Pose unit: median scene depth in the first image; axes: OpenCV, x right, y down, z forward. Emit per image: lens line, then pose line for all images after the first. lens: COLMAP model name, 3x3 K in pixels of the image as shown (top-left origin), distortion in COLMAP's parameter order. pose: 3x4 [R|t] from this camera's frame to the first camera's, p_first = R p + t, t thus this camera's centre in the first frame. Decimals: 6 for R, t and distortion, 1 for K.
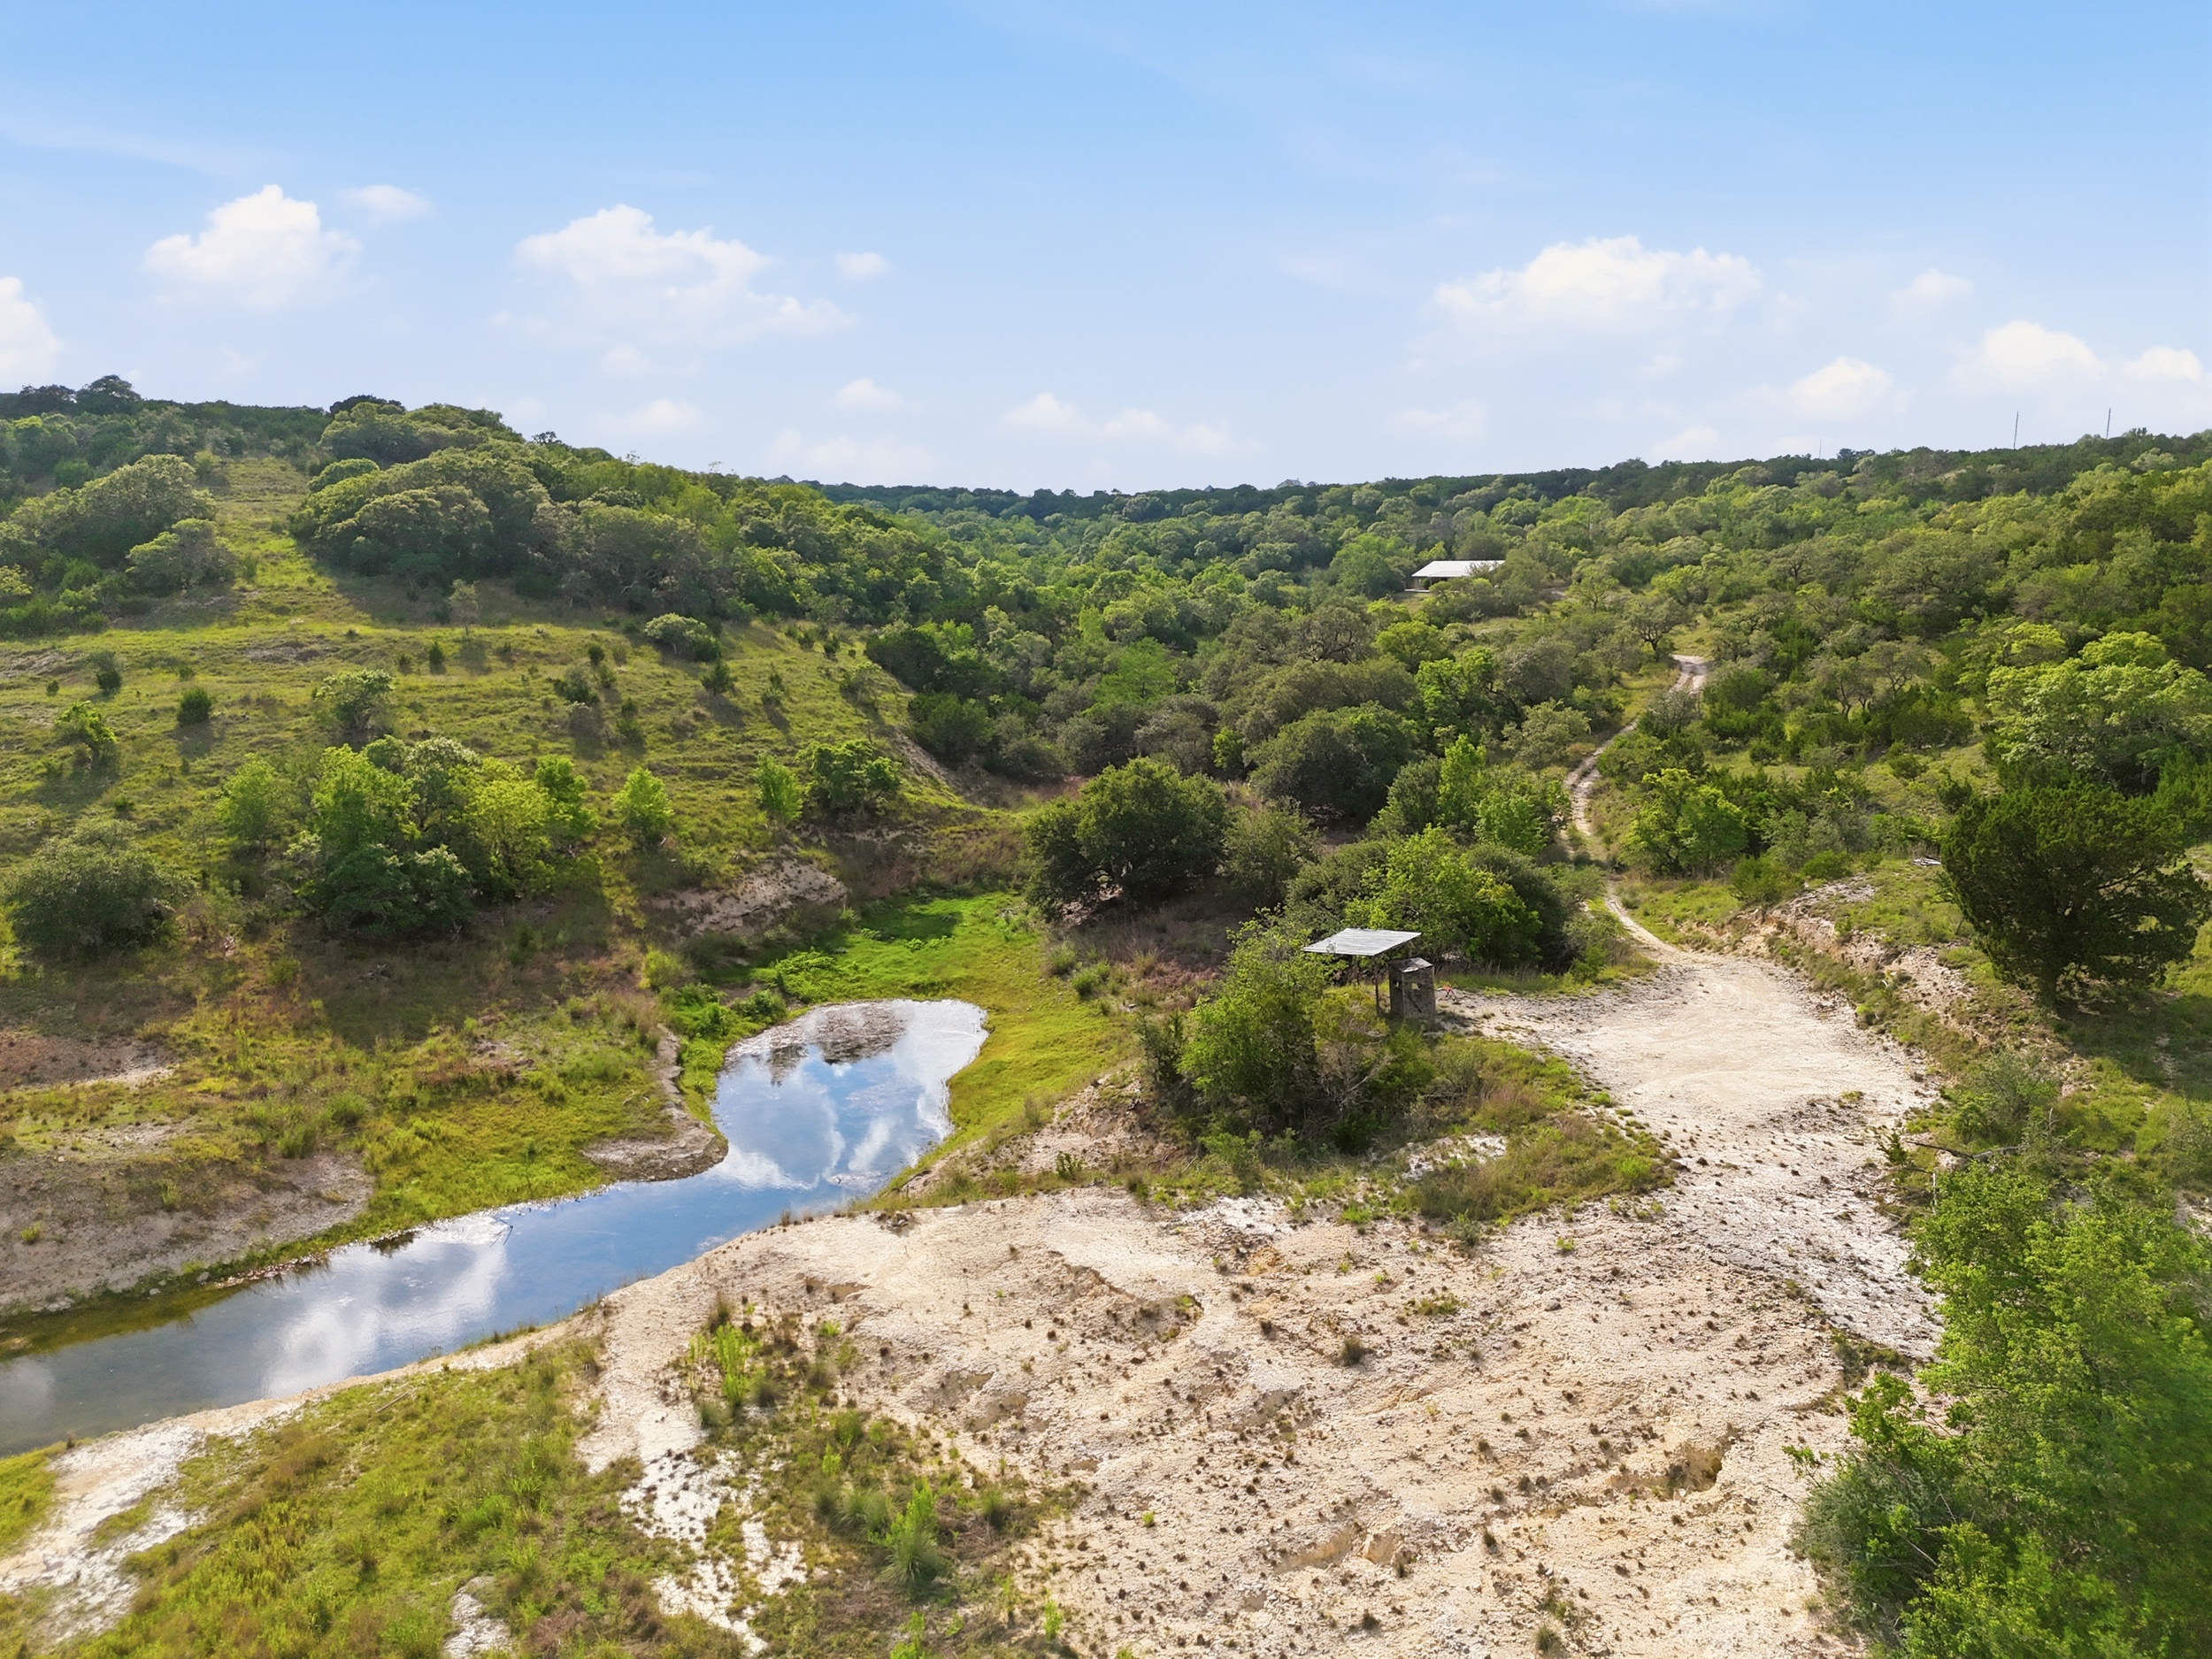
lens RADIAL K [[1618.7, 0, 1106.0], [0, 1618.7, 829.5], [0, 0, 1]] dist [0.062668, -0.046121]
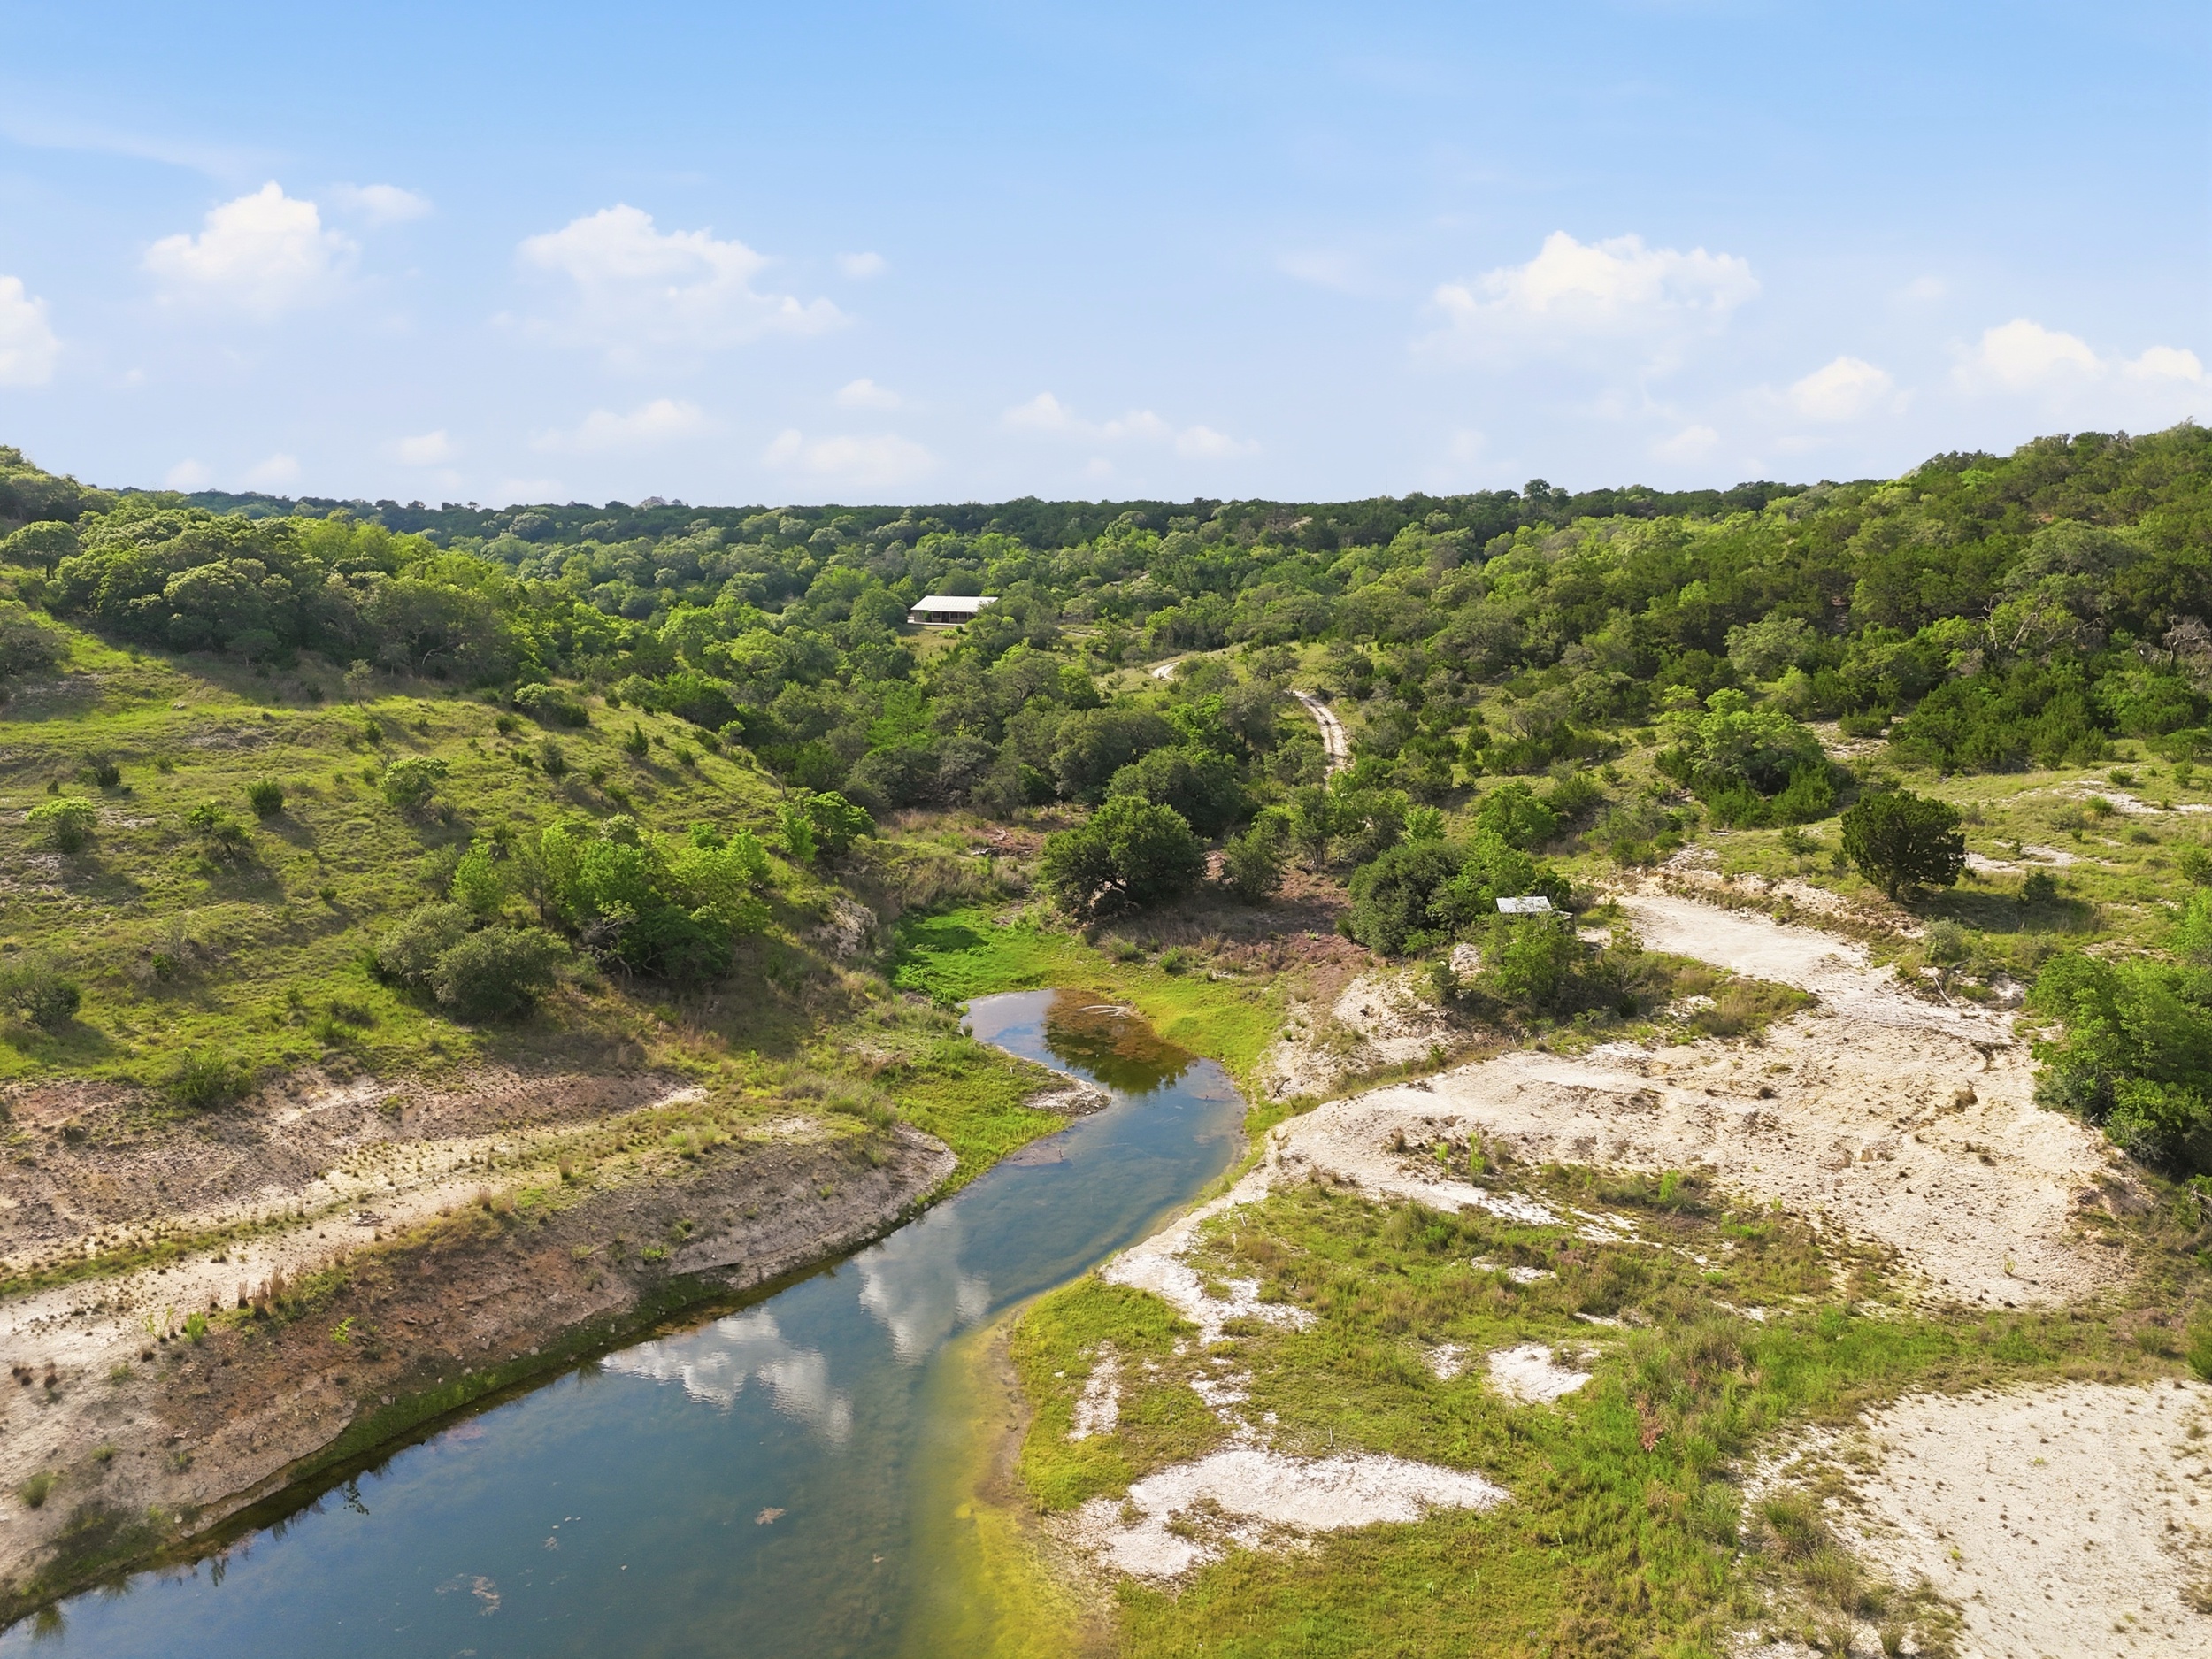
lens RADIAL K [[1618.7, 0, 1106.0], [0, 1618.7, 829.5], [0, 0, 1]] dist [0.062668, -0.046121]
pose [[0.901269, -0.067108, 0.428031, -0.547536], [0.067764, 0.997607, 0.013723, -0.035090], [-0.427928, 0.016637, 0.903660, -0.191397]]
